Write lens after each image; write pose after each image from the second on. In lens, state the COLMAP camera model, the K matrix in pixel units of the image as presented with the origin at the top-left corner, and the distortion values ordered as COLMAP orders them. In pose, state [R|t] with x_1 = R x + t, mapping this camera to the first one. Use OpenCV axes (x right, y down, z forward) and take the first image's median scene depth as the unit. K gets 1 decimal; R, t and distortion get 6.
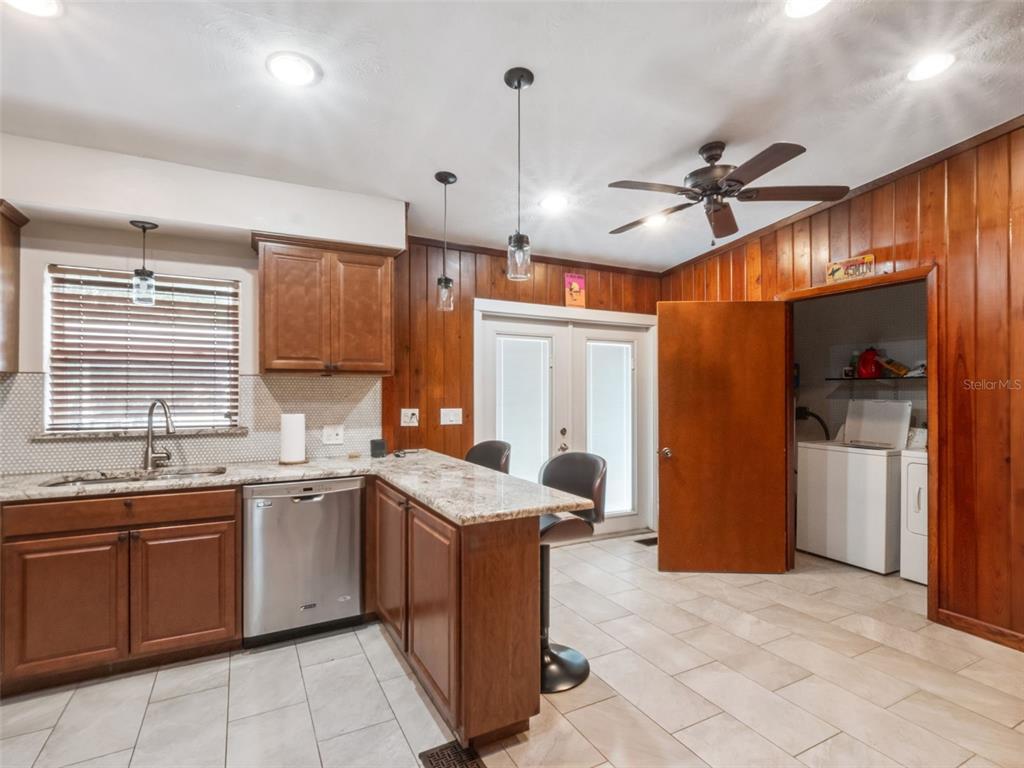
lens RADIAL K [[508.2, 0, 507.3], [0, 508.2, 390.7], [0, 0, 1]] dist [0.003364, -0.002239]
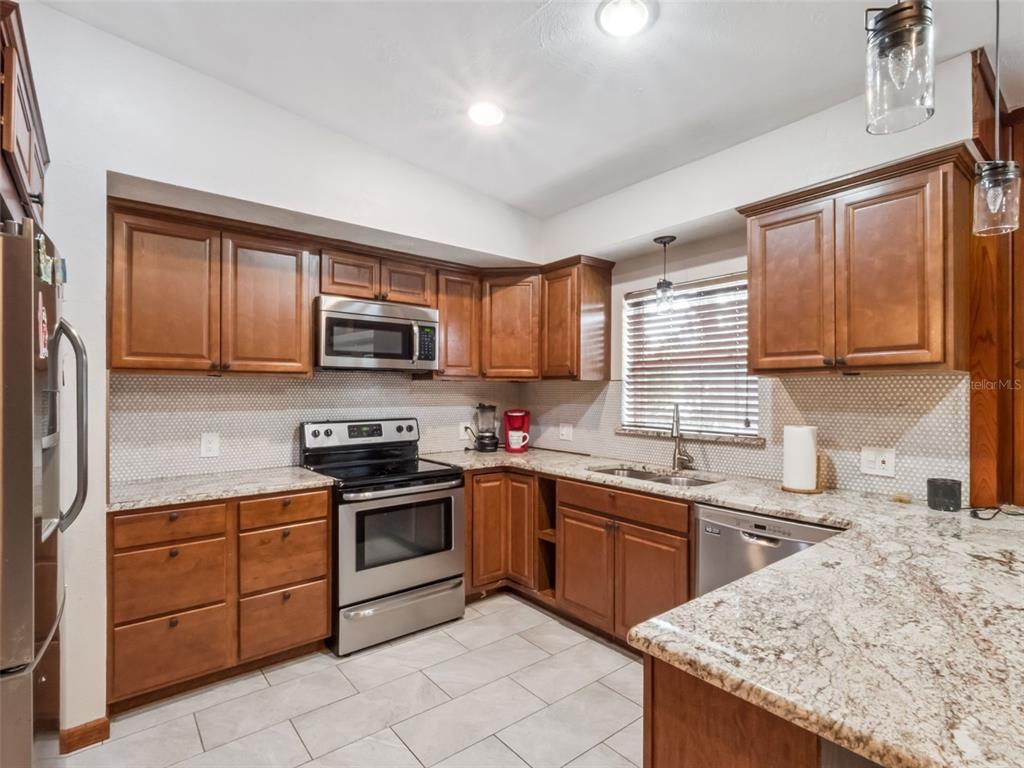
lens RADIAL K [[508.2, 0, 510.5], [0, 508.2, 386.9], [0, 0, 1]] dist [0.003364, -0.002239]
pose [[0.206123, -0.009323, -0.978482, 0.252172], [-0.001759, 0.999949, -0.009898, -0.005548], [0.978525, 0.003762, 0.206096, 0.444589]]
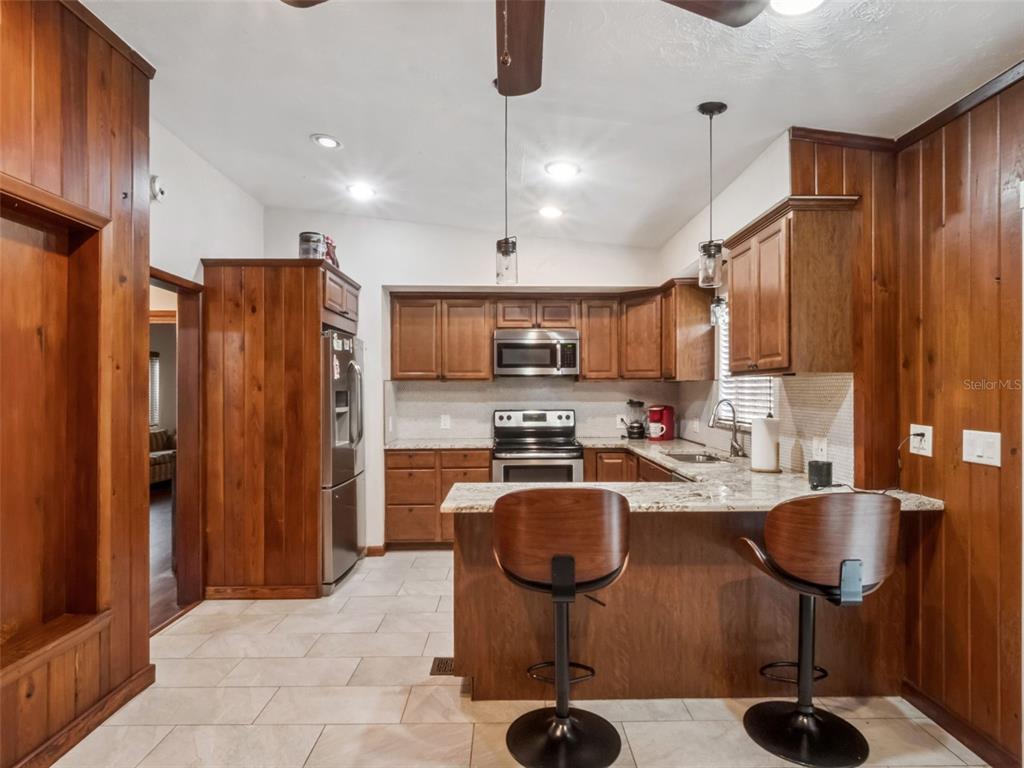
lens RADIAL K [[587.4, 0, 514.7], [0, 587.4, 382.8], [0, 0, 1]] dist [-0.002533, -0.000024]
pose [[-0.448905, -0.012338, -0.893494, 0.787428], [0.000161, 0.999904, -0.013888, -0.004122], [0.893579, -0.006378, -0.448860, 1.139807]]
